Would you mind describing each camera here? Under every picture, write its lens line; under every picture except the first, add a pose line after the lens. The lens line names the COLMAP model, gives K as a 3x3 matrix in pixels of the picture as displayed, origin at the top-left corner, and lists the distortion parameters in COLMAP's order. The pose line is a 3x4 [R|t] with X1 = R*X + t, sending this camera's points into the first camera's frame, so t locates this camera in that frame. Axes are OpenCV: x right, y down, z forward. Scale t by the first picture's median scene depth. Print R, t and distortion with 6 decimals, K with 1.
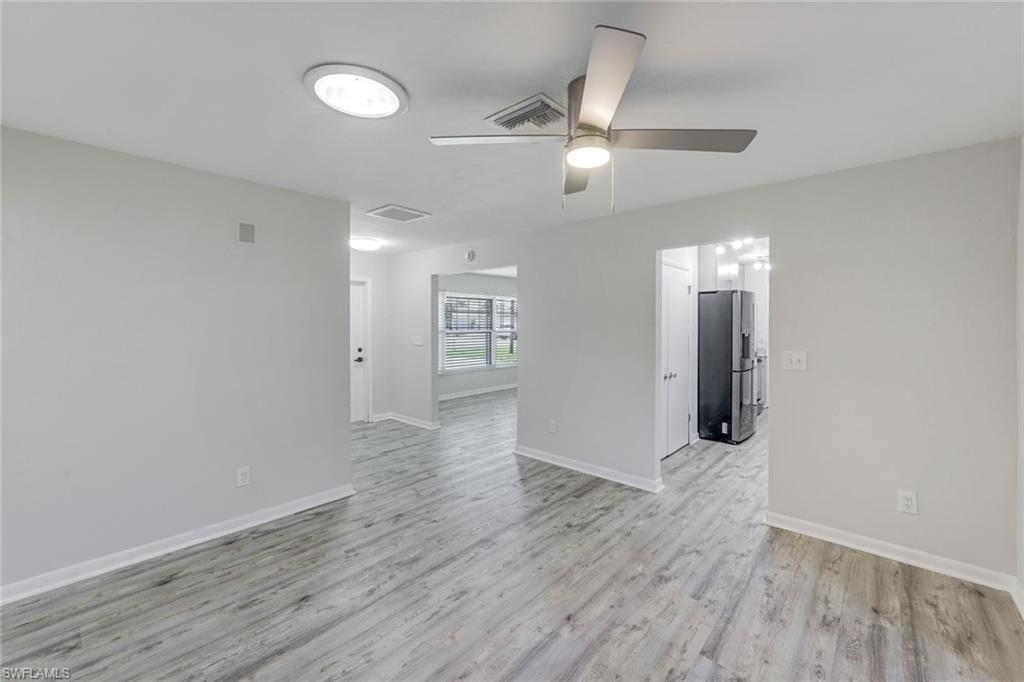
lens RADIAL K [[415.6, 0, 511.7], [0, 415.6, 334.8], [0, 0, 1]] dist [-0.005969, 0.000914]
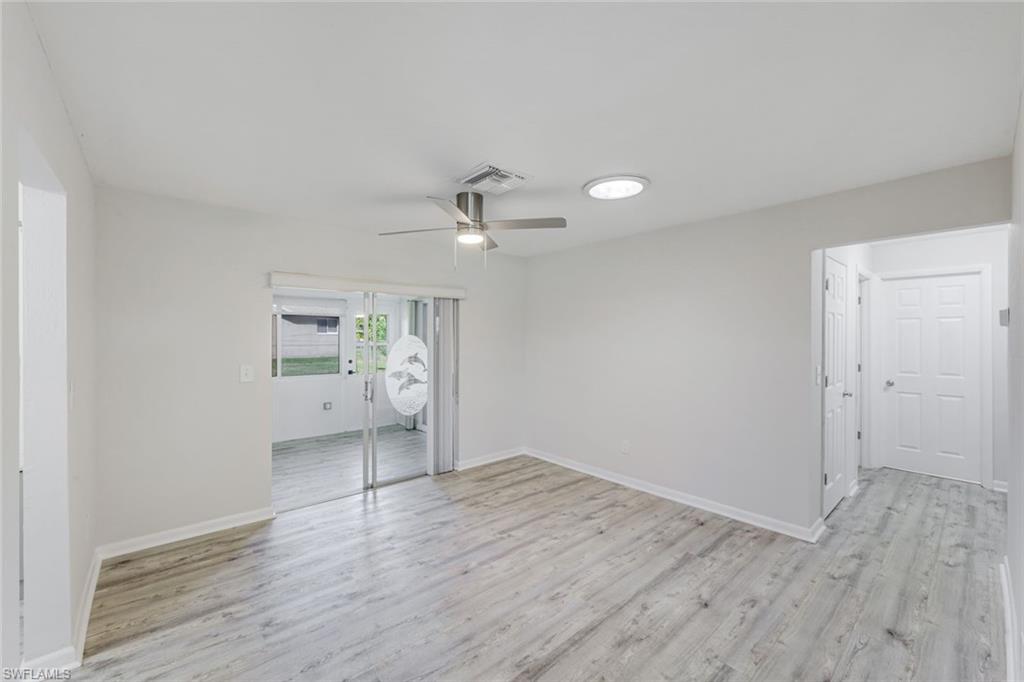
lens RADIAL K [[415.6, 0, 512.1], [0, 415.6, 337.2], [0, 0, 1]] dist [-0.005969, 0.000914]
pose [[-0.993656, -0.002570, 0.112433, -0.131063], [0.000827, 0.999545, 0.030158, -0.067136], [-0.112460, 0.030059, -0.993202, 2.030097]]
